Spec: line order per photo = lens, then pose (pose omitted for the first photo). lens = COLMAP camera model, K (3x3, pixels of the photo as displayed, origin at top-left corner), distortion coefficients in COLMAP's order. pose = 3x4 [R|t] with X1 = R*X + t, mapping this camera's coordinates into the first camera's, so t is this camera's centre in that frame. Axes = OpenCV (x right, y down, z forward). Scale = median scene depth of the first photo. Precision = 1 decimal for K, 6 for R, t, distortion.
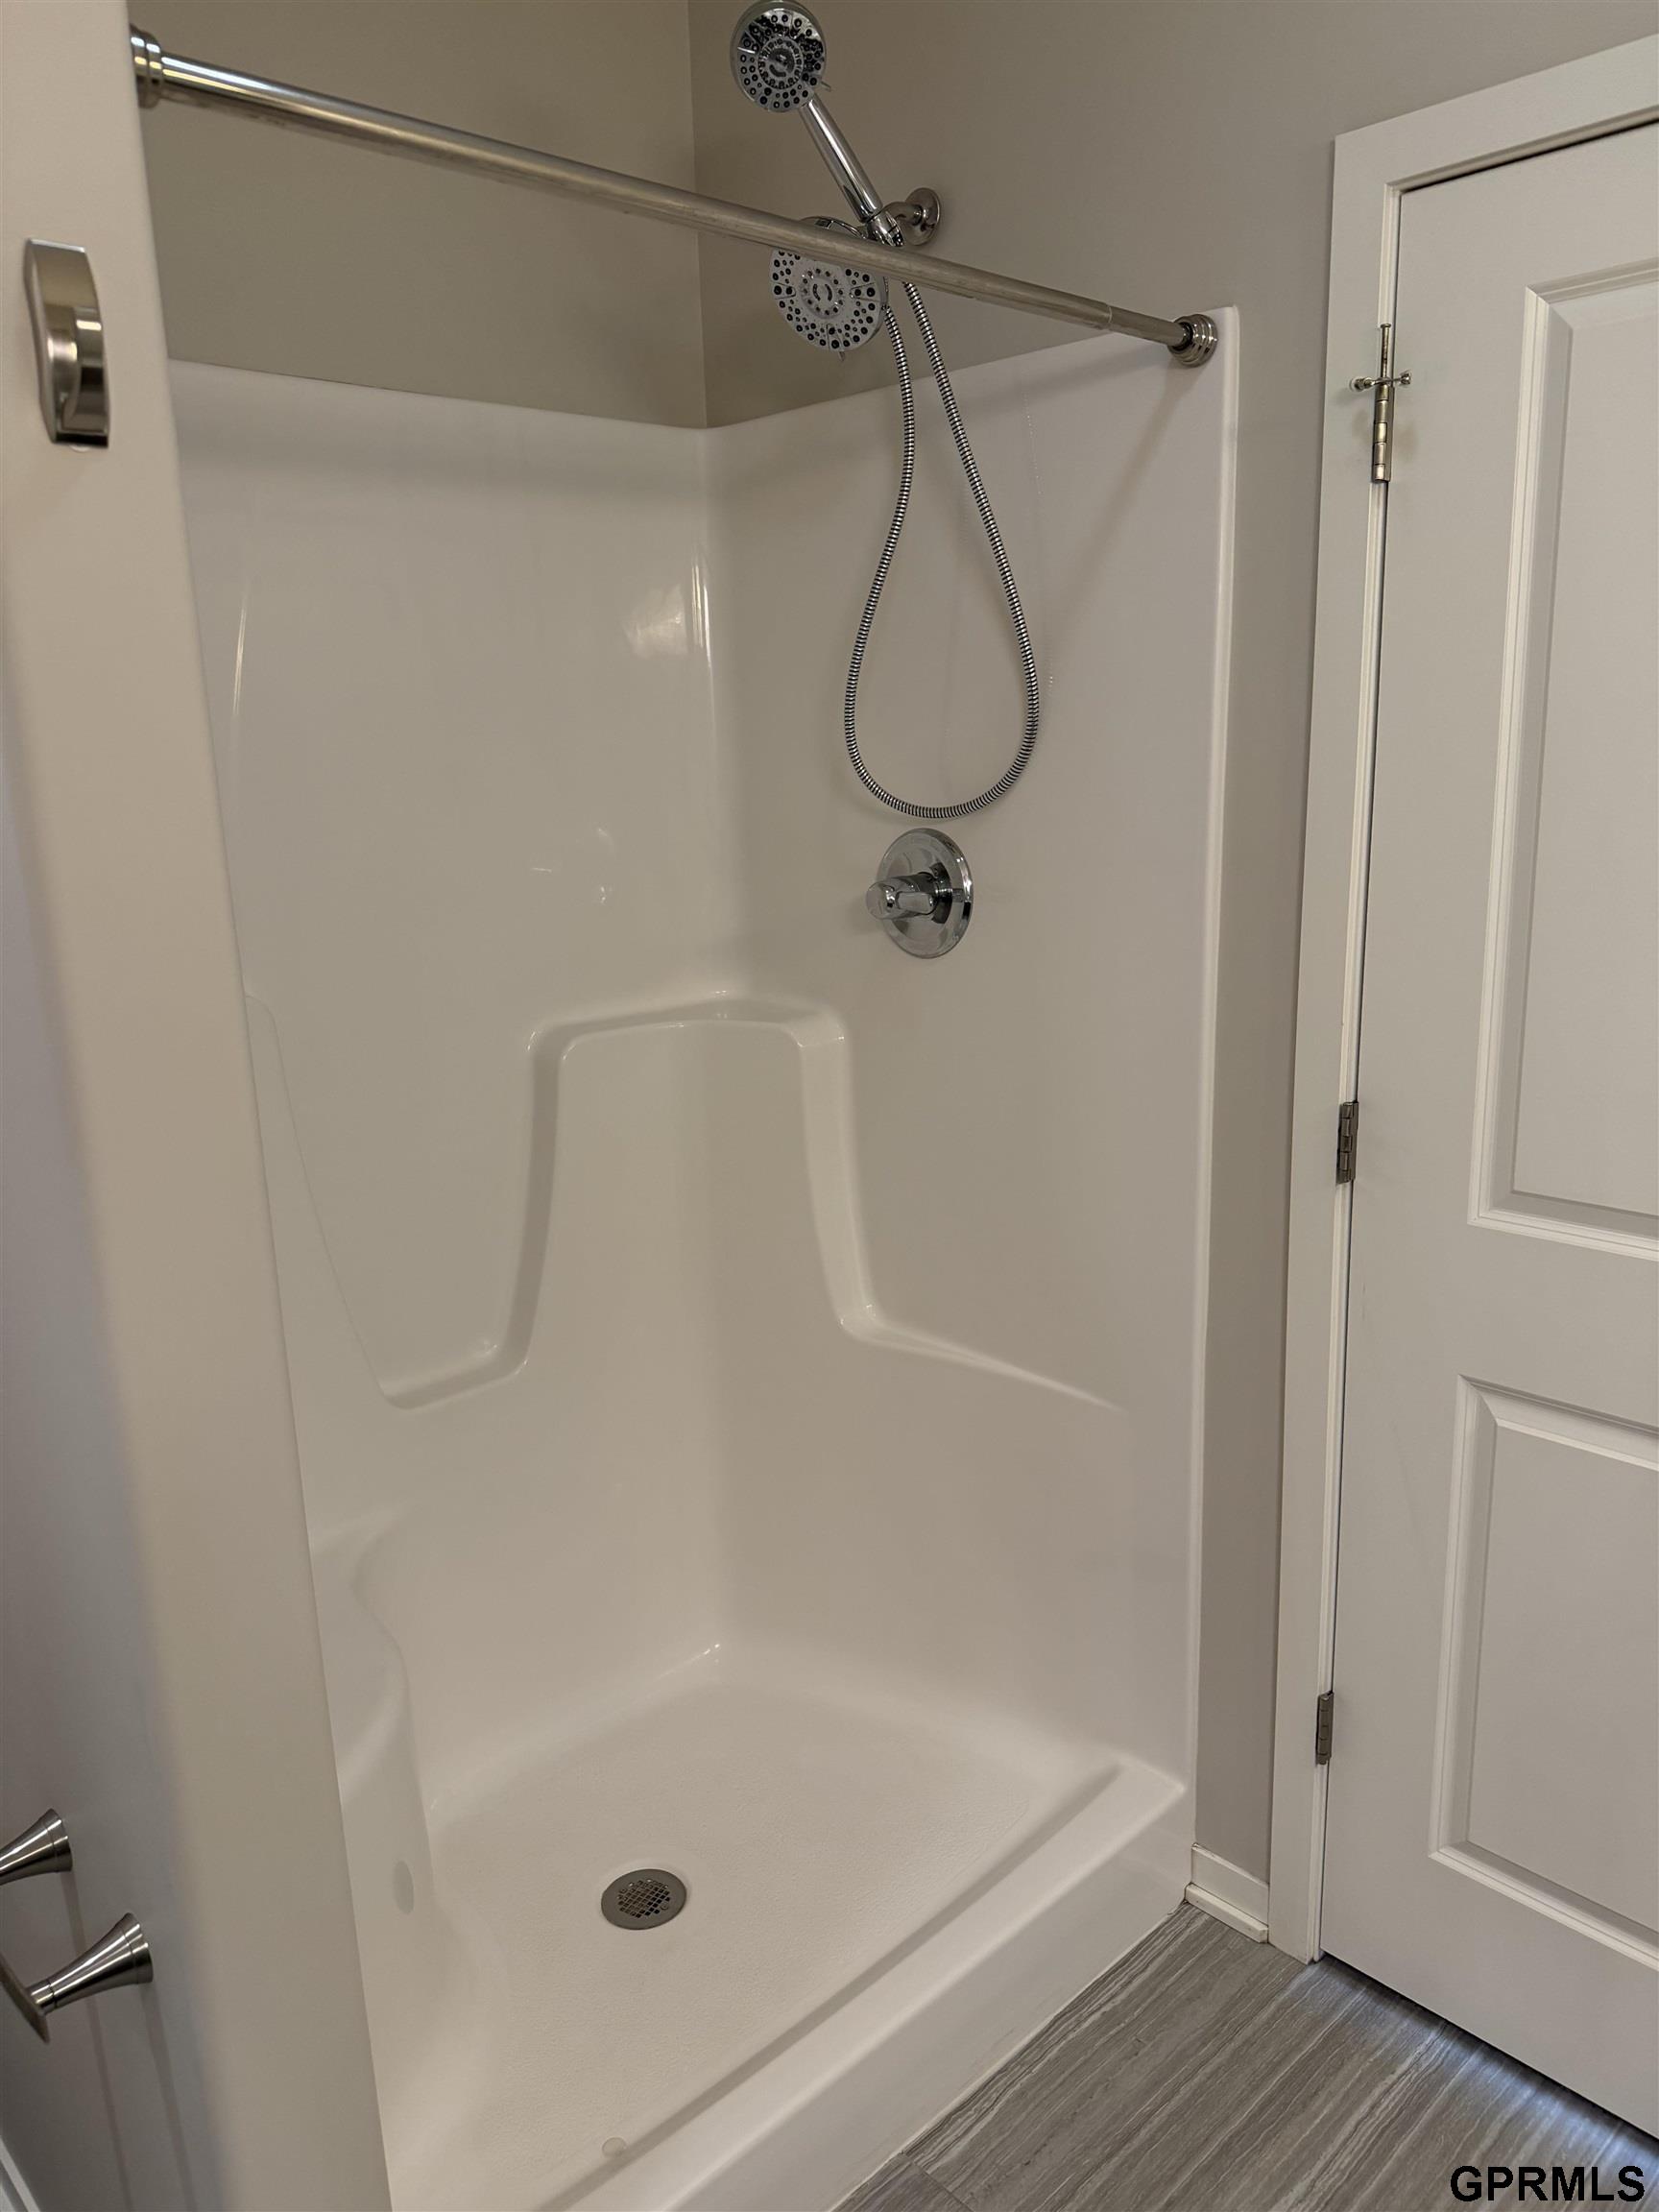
lens RADIAL K [[1574.1, 0, 828.7], [0, 1574.1, 1110.0], [0, 0, 1]] dist [0.035832, -0.055058]
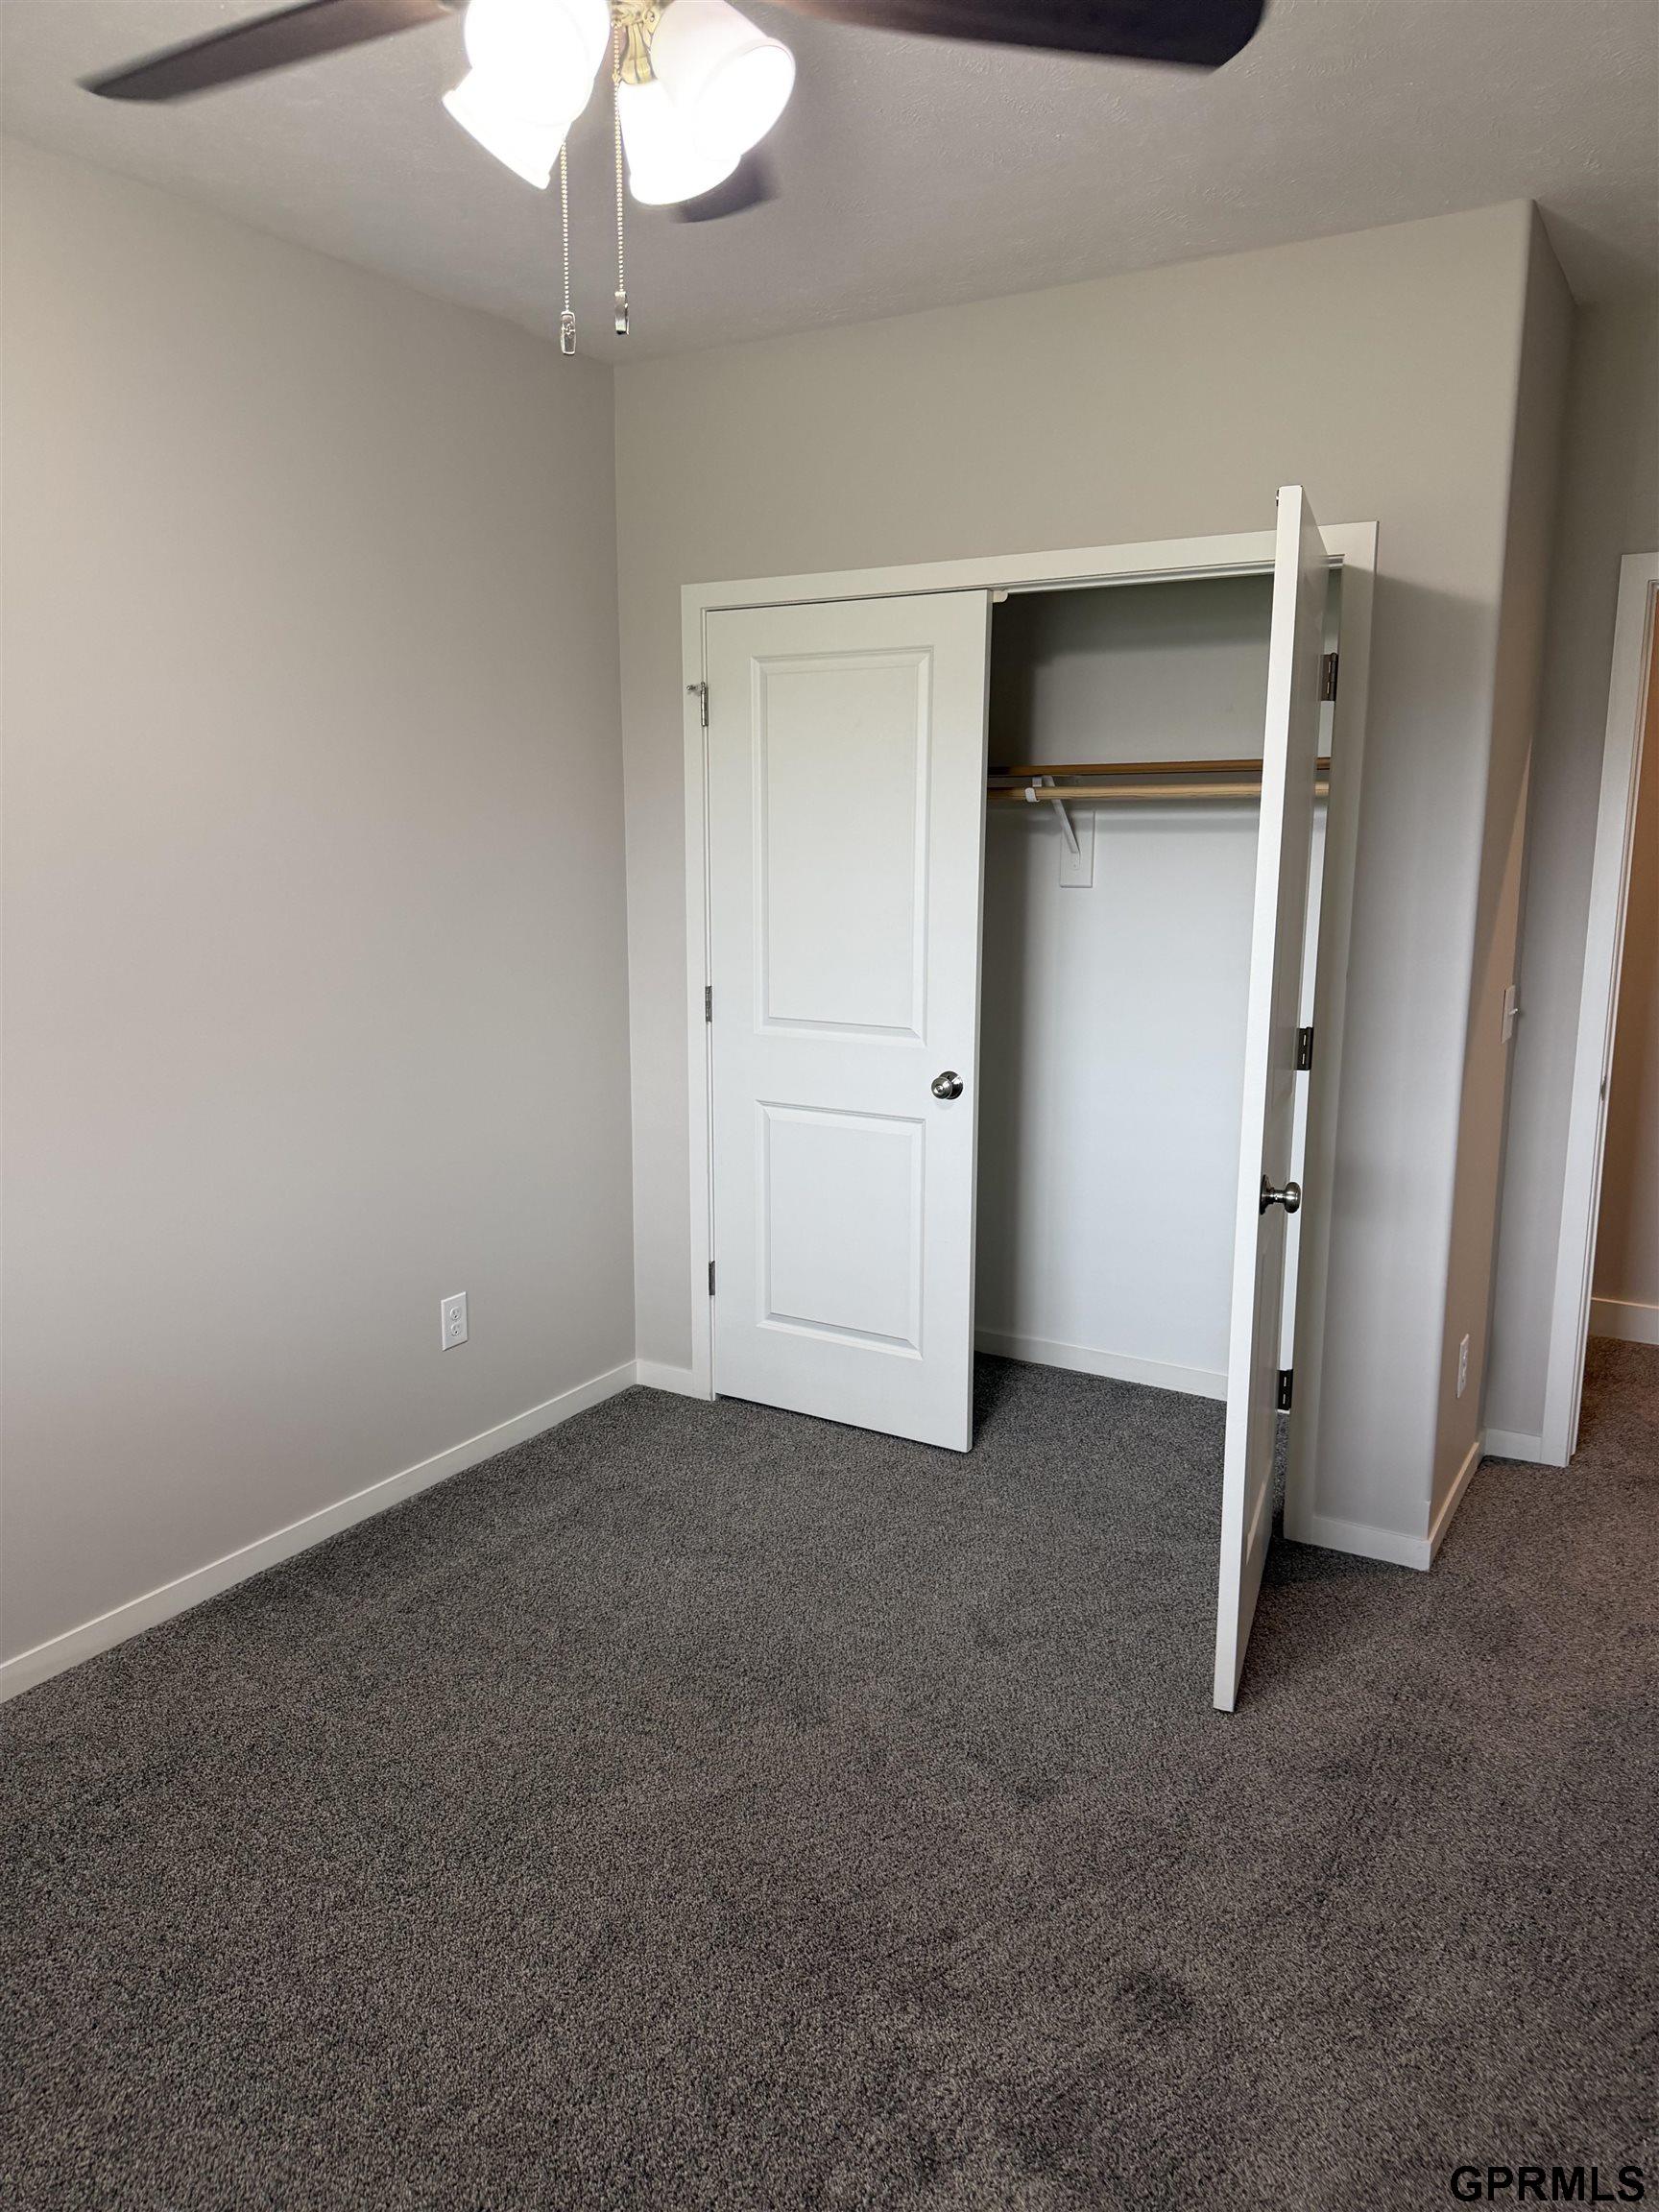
lens RADIAL K [[1574.1, 0, 830.4], [0, 1574.1, 1107.5], [0, 0, 1]] dist [0.035832, -0.055058]
pose [[0.959756, -0.020565, 0.280082, -0.152026], [0.034343, 0.998424, -0.044375, 0.295117], [-0.278728, 0.052208, 0.958950, -1.300880]]
